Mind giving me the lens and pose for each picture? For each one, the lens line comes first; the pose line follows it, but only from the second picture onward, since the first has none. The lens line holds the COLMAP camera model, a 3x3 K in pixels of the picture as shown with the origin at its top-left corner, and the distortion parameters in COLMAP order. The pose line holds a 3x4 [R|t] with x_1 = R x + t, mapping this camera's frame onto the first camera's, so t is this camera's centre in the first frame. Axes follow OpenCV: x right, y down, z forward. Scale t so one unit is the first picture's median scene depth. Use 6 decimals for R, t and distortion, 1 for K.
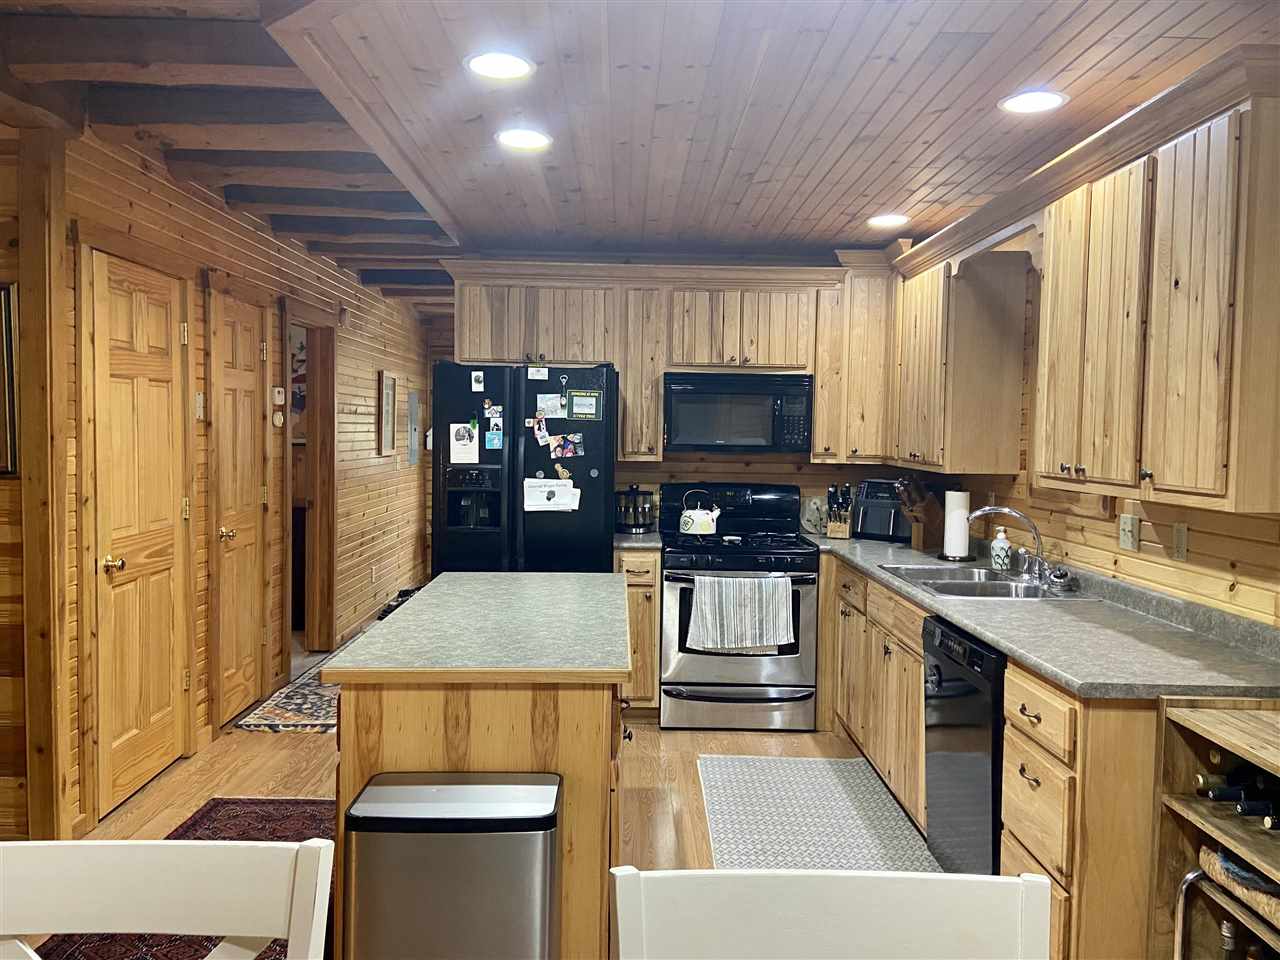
lens RADIAL K [[1036.3, 0, 643.7], [0, 1036.3, 480.8], [0, 0, 1]] dist [0.095676, -0.088515]
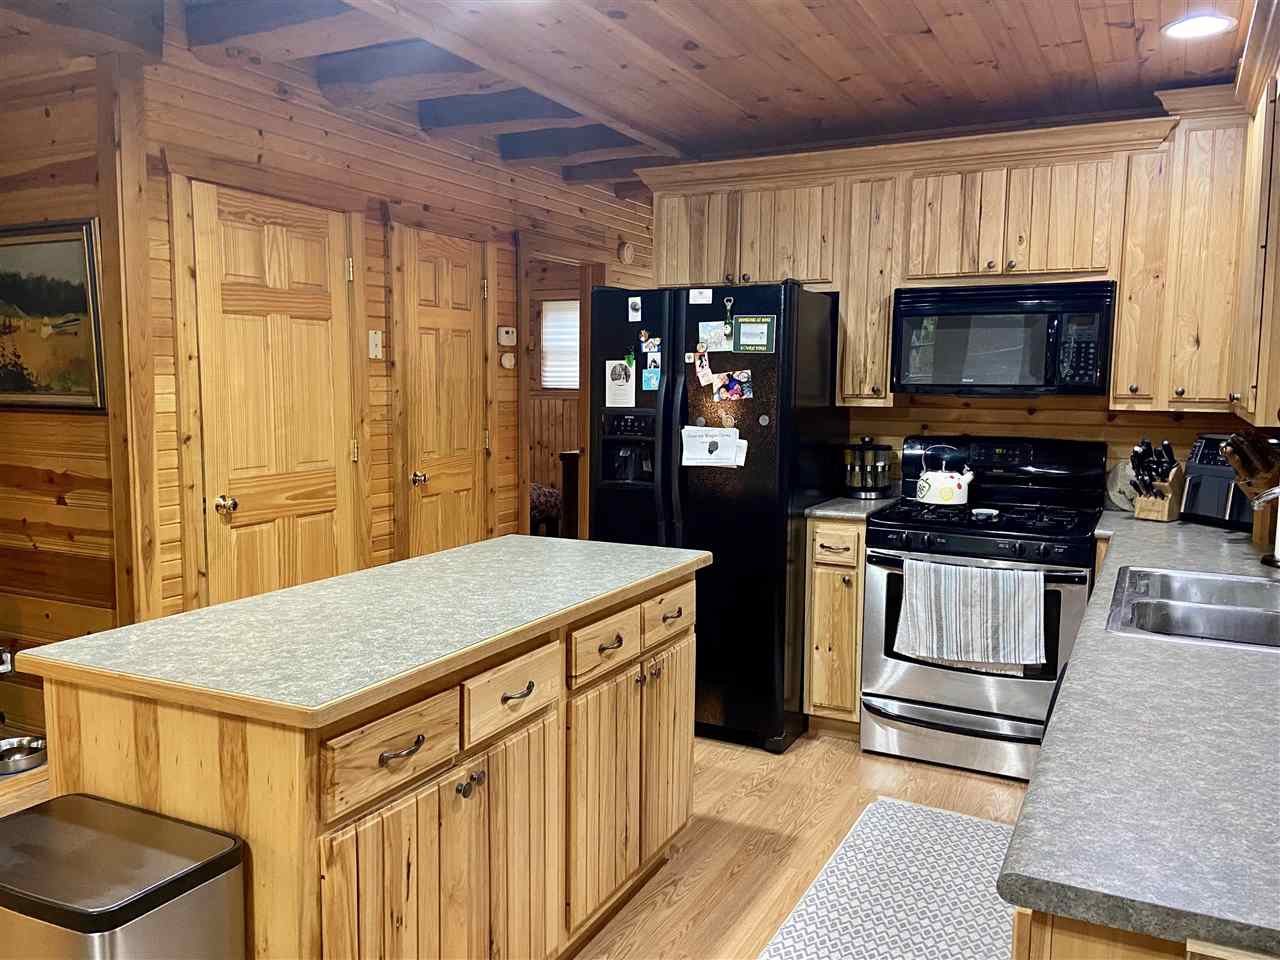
lens RADIAL K [[1036.3, 0, 627.7], [0, 1036.3, 485.4], [0, 0, 1]] dist [0.095676, -0.088515]
pose [[0.883066, 0.042535, -0.467317, 0.222556], [-0.018076, 0.998228, 0.056702, -0.000882], [0.468901, -0.041624, 0.882270, 0.240267]]
